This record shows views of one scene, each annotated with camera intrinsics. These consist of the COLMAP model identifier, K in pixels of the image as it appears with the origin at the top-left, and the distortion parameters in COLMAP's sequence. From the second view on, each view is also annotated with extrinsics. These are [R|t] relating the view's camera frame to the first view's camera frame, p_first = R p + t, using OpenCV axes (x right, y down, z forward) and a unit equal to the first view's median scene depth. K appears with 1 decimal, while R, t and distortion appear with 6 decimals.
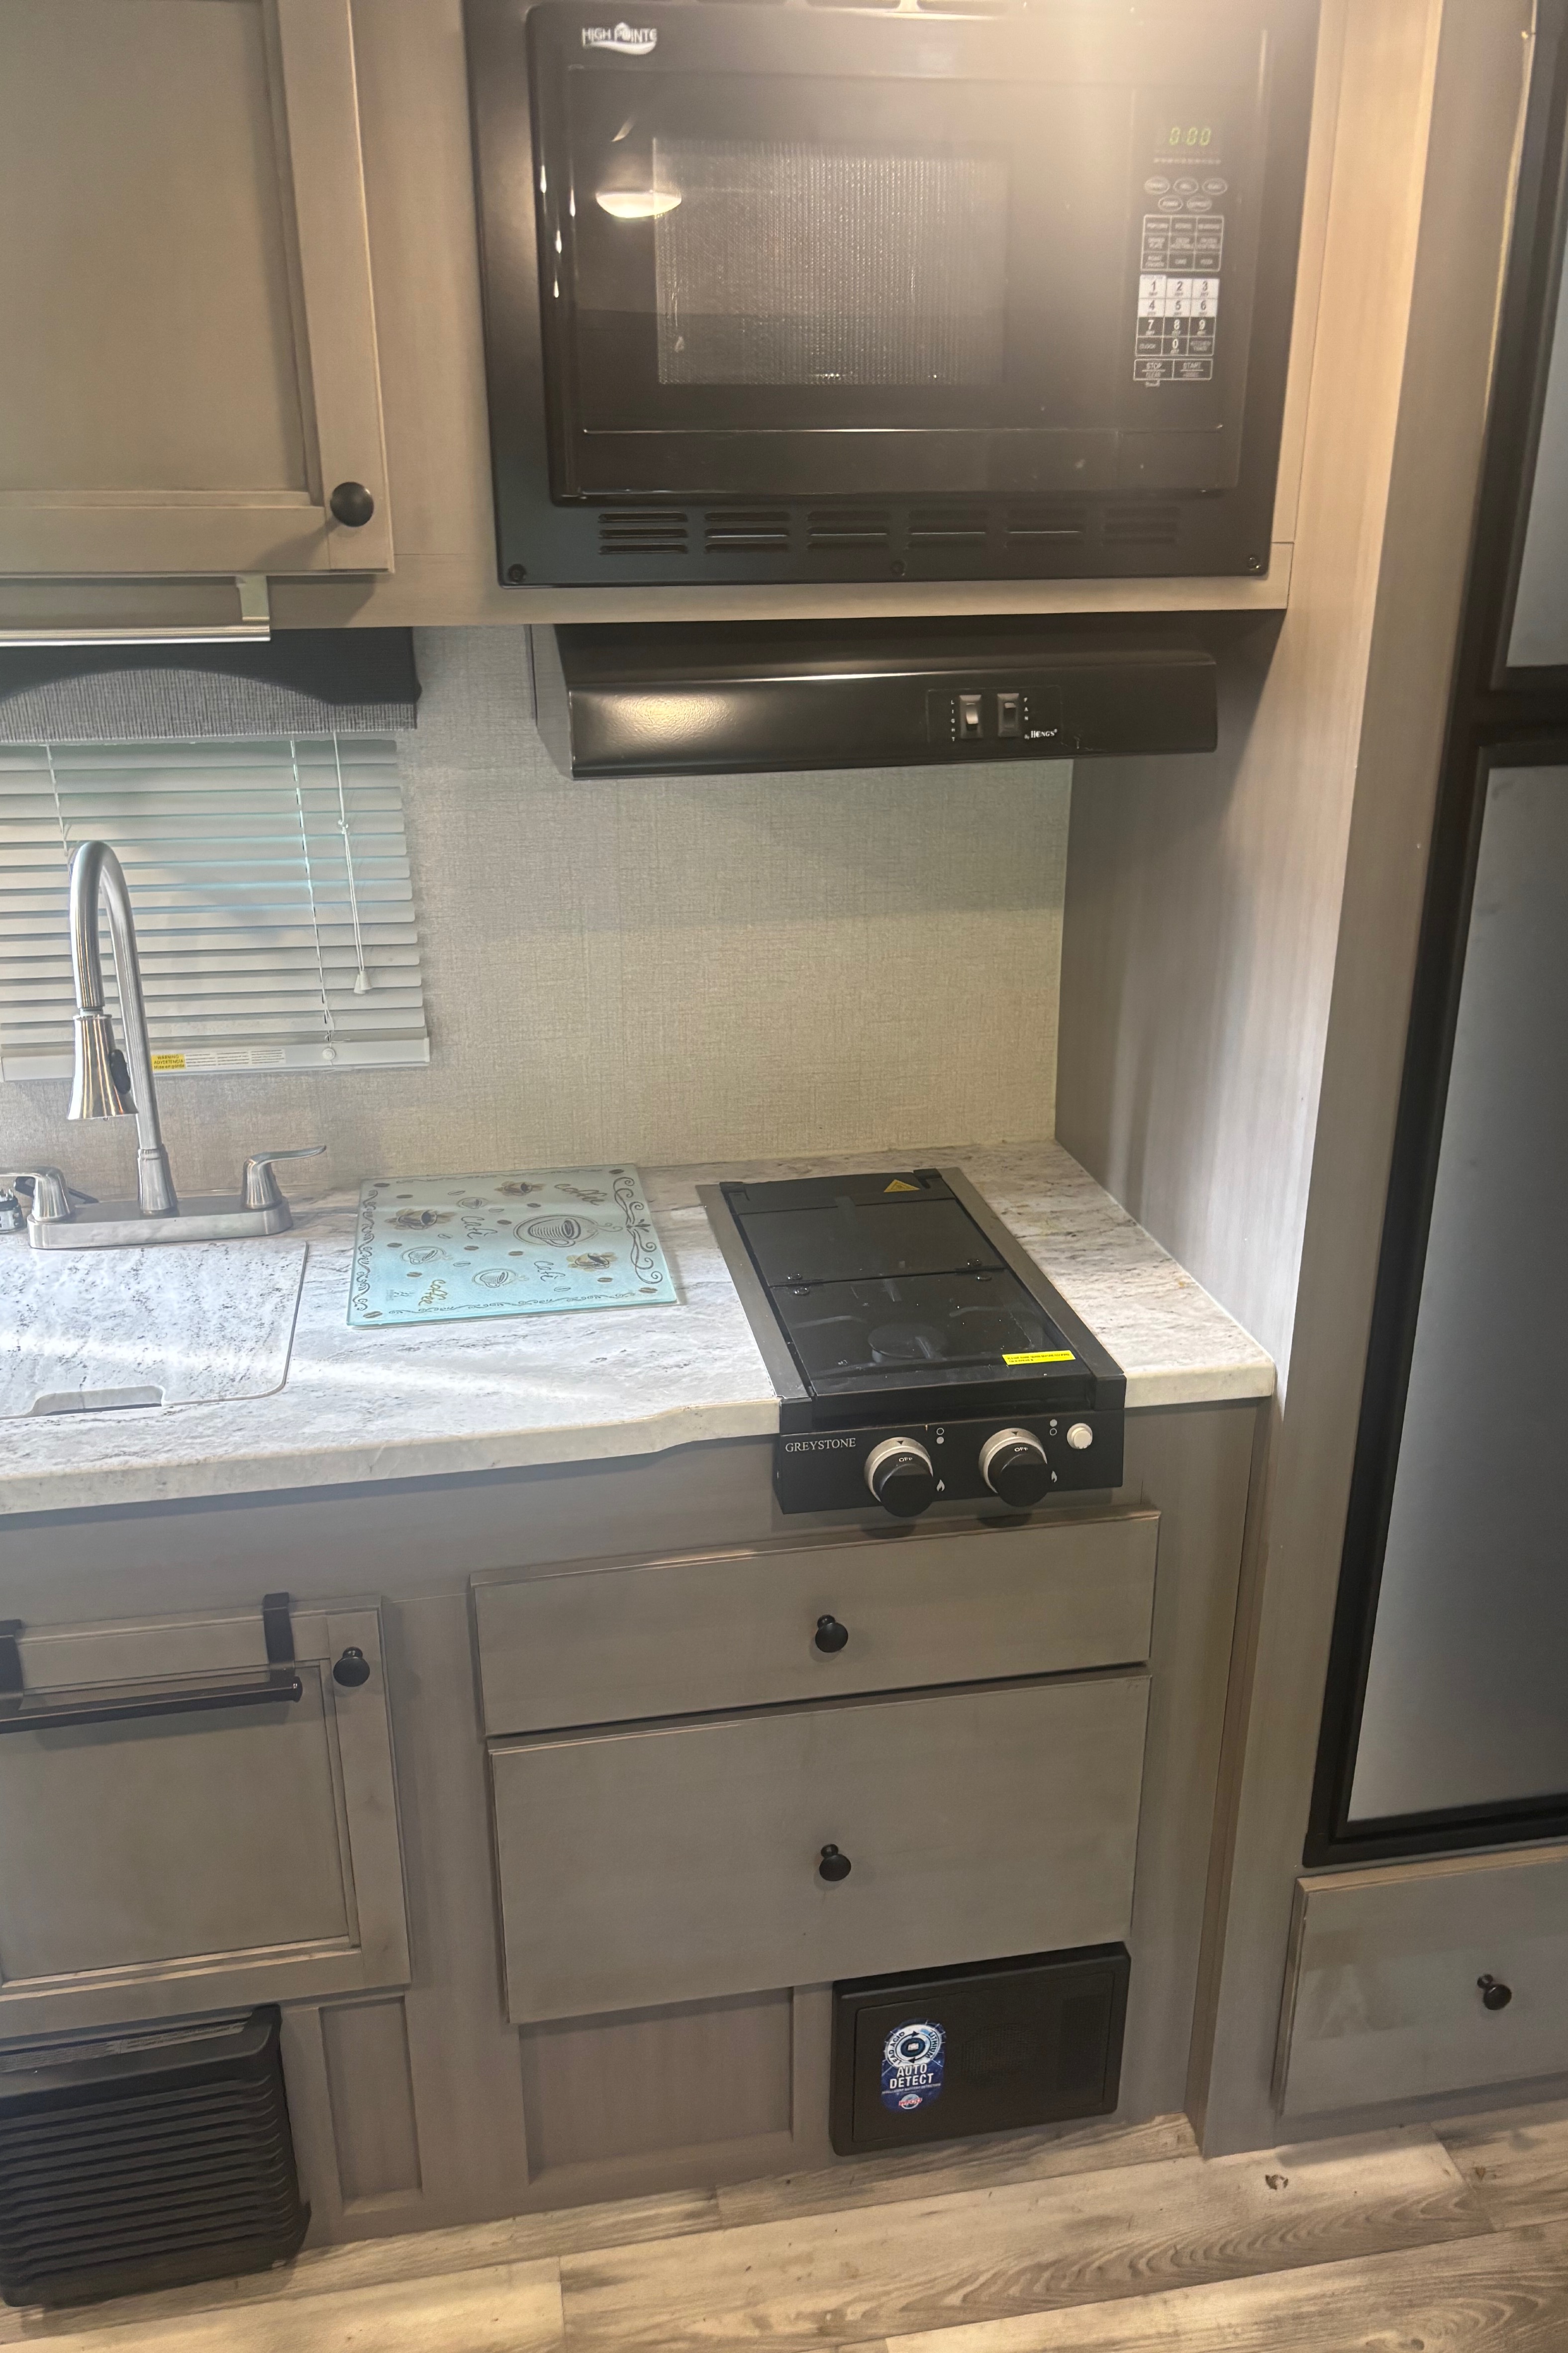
lens RADIAL K [[1767.0, 0, 784.0], [0, 1767.0, 1176.5], [0, 0, 1]] dist [0.188070, -0.498743]
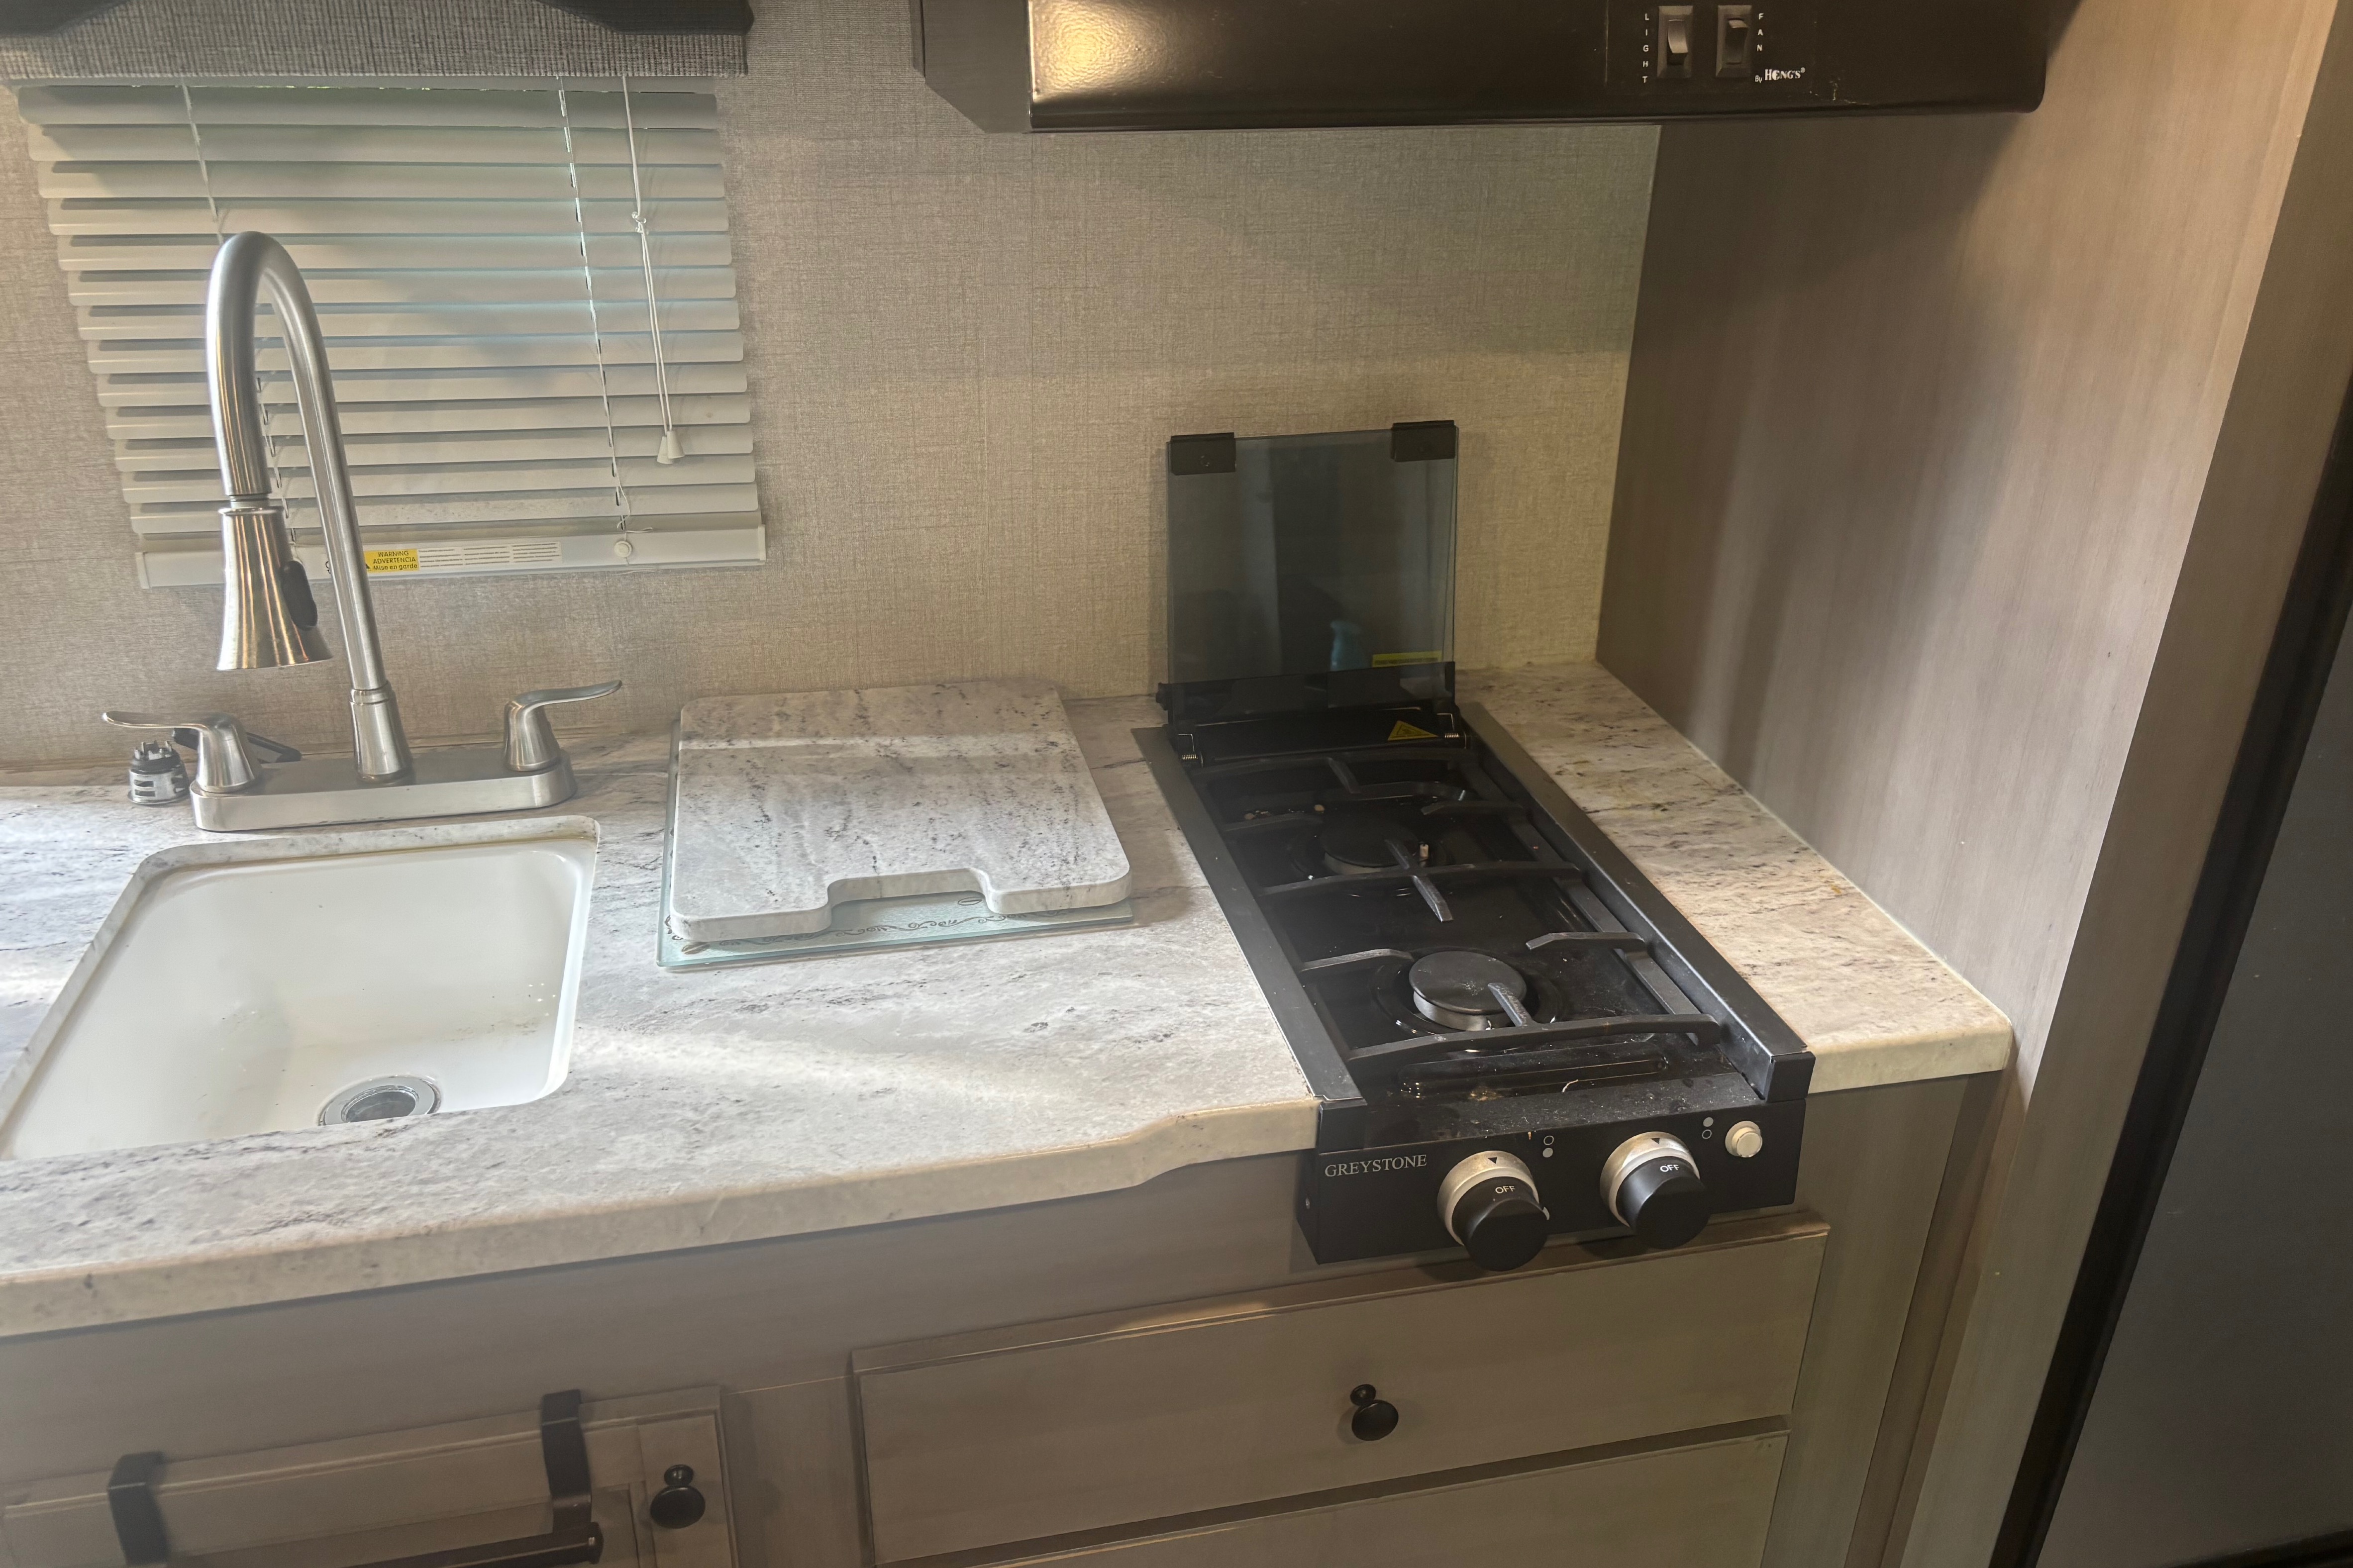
lens RADIAL K [[1766.4, 0, 1177.1], [0, 1766.4, 754.9], [0, 0, 1]] dist [0.028660, -0.002257]
pose [[0.998673, 0.001901, 0.051459, -0.079758], [-0.006113, 0.996629, 0.081818, -0.051497], [-0.051130, -0.082024, 0.995318, 0.314557]]
